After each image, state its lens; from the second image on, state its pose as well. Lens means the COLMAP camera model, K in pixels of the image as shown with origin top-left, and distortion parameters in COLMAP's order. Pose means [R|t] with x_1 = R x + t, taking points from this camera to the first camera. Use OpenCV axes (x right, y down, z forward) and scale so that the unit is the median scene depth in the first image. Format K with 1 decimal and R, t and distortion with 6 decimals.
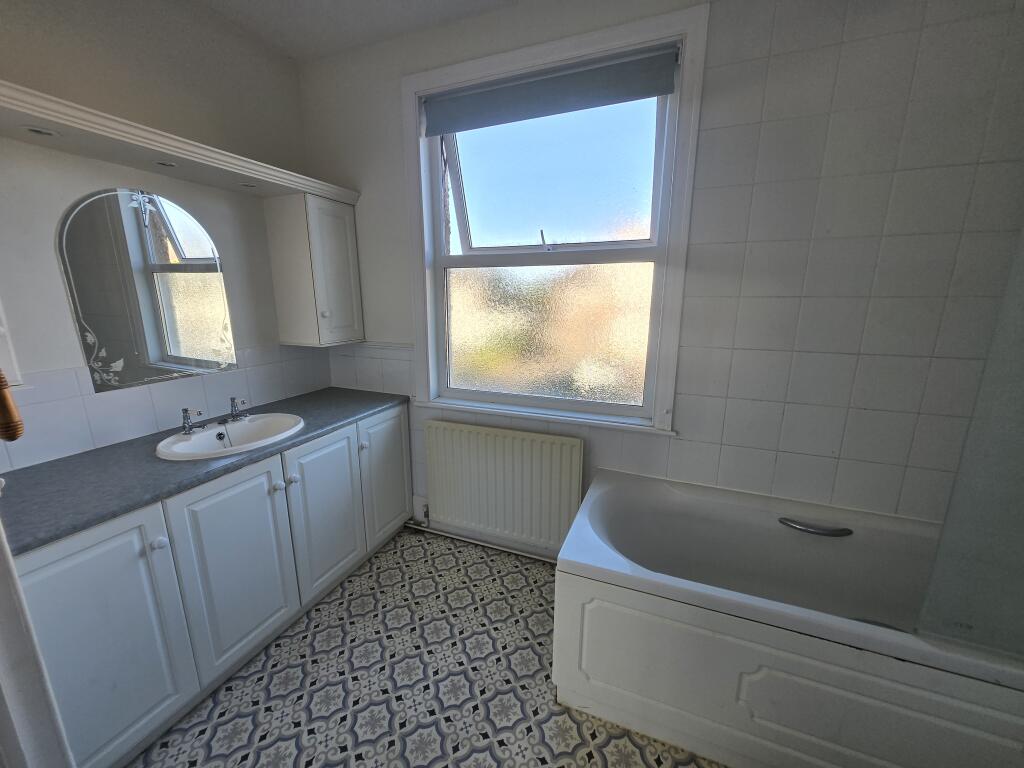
lens RADIAL K [[402.5, 0, 510.5], [0, 402.5, 384.6], [0, 0, 1]] dist [0.001168, 0.000575]
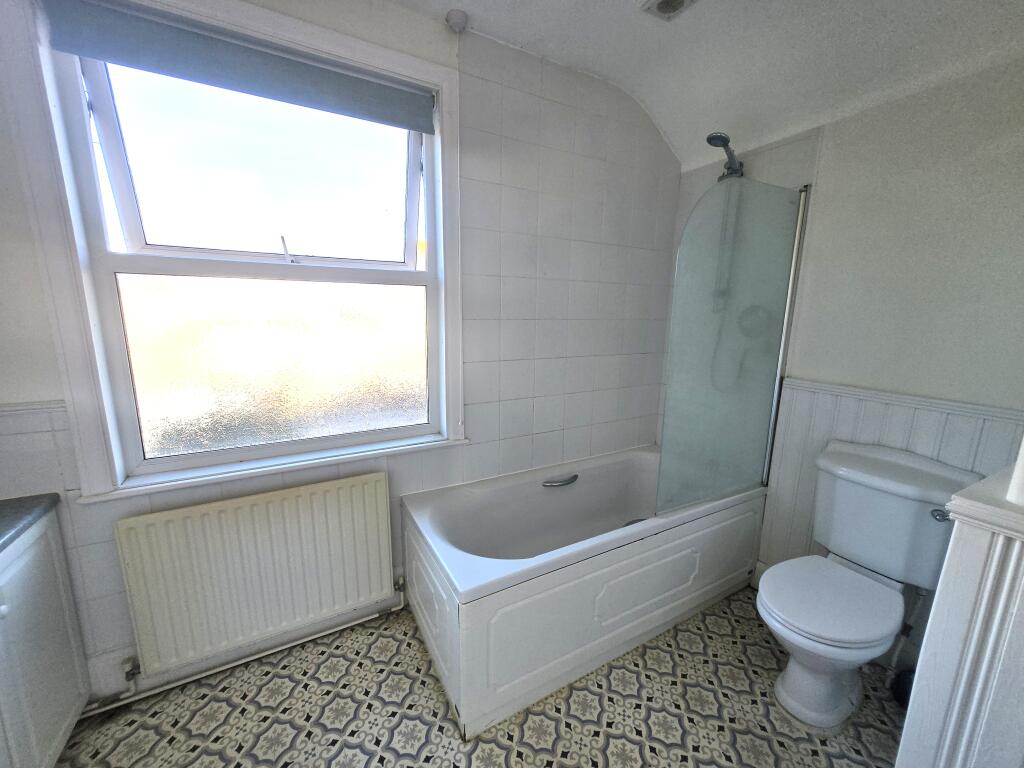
lens RADIAL K [[402.5, 0, 511.9], [0, 402.5, 387.1], [0, 0, 1]] dist [0.001168, 0.000575]
pose [[0.624777, -0.135505, 0.768956, -0.310362], [0.158461, 0.986336, 0.045062, -0.048738], [-0.764555, 0.093696, 0.637712, 0.158425]]
